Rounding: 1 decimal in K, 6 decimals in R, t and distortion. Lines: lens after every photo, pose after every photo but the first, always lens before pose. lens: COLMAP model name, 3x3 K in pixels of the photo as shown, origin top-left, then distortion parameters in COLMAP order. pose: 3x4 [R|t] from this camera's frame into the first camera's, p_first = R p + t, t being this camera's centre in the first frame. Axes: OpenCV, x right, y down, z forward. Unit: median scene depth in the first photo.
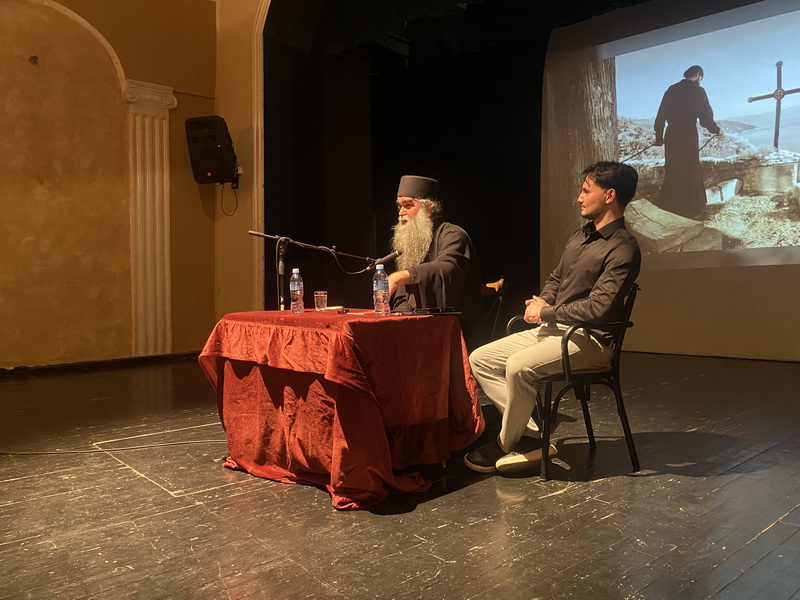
lens RADIAL K [[605.8, 0, 386.2], [0, 605.8, 297.9], [0, 0, 1]] dist [0.116602, -0.179602]
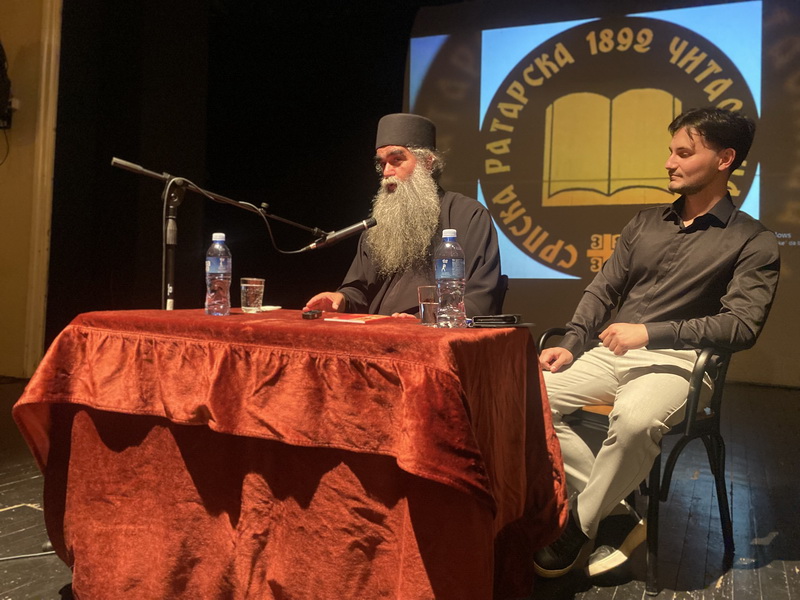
lens RADIAL K [[649.2, 0, 430.4], [0, 649.2, 297.7], [0, 0, 1]] dist [0.039000, -0.013514]
pose [[0.932075, 0.039475, 0.360108, -0.200088], [-0.037552, 0.999219, -0.012336, 0.010313], [-0.360313, -0.002025, 0.932829, 0.435571]]
